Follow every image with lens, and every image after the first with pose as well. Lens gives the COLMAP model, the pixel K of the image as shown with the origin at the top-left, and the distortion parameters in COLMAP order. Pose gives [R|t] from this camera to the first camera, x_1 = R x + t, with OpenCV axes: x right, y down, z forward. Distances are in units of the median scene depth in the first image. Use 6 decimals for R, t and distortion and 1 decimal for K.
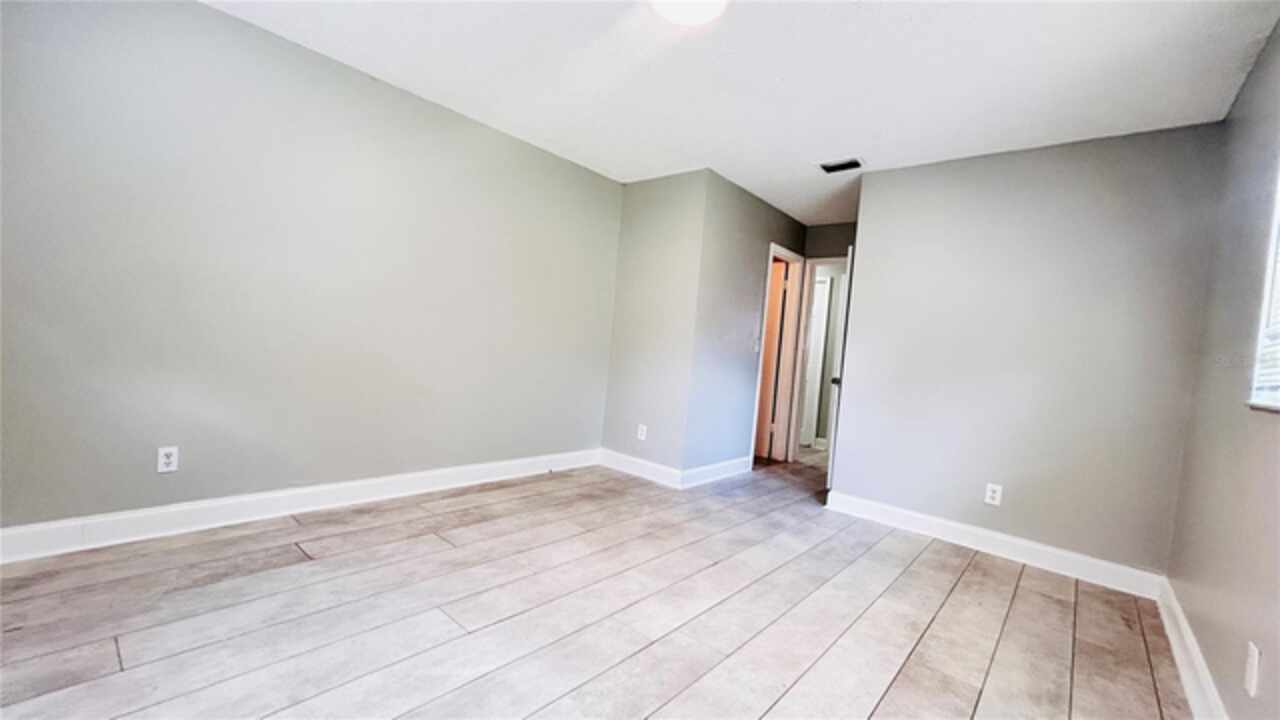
lens RADIAL K [[517.1, 0, 637.8], [0, 517.1, 359.9], [0, 0, 1]] dist [-0.000626, 0.001026]
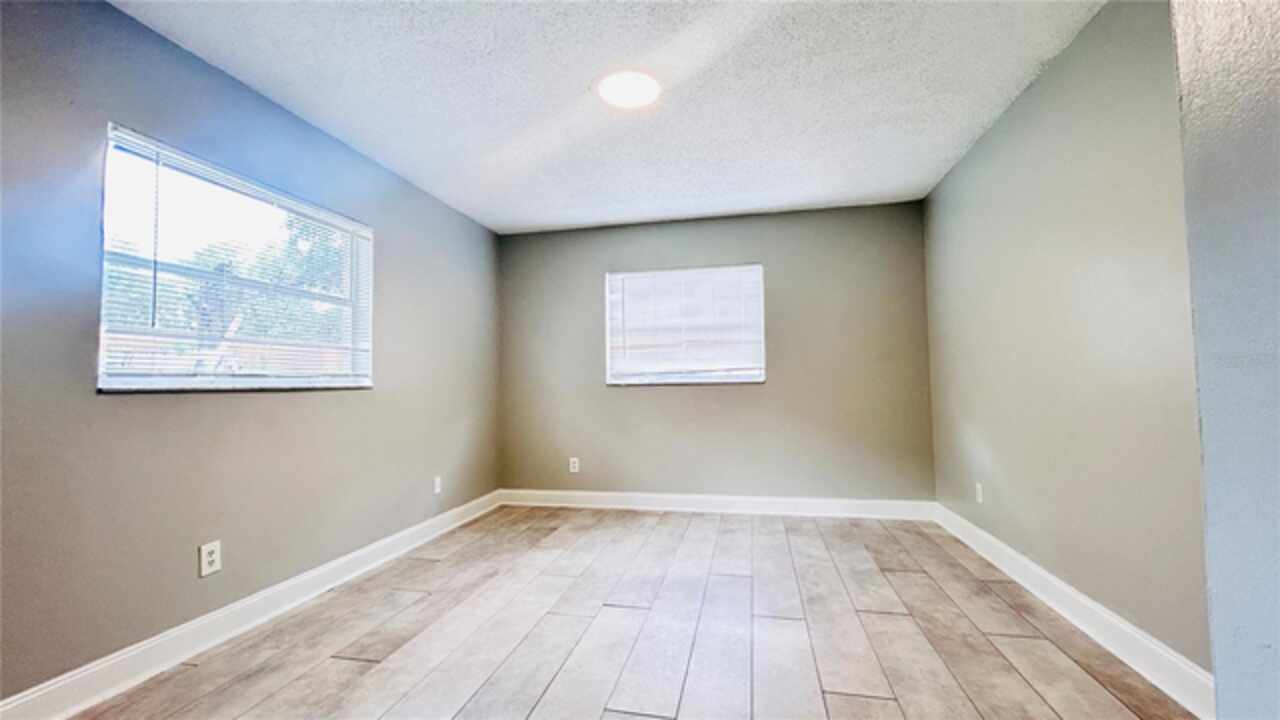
lens RADIAL K [[517.1, 0, 637.8], [0, 517.1, 359.9], [0, 0, 1]] dist [-0.000626, 0.001026]
pose [[-0.875004, -0.097922, -0.474109, 0.484815], [-0.077234, 0.995022, -0.062970, 0.004618], [0.477915, -0.018482, -0.878212, 1.677152]]
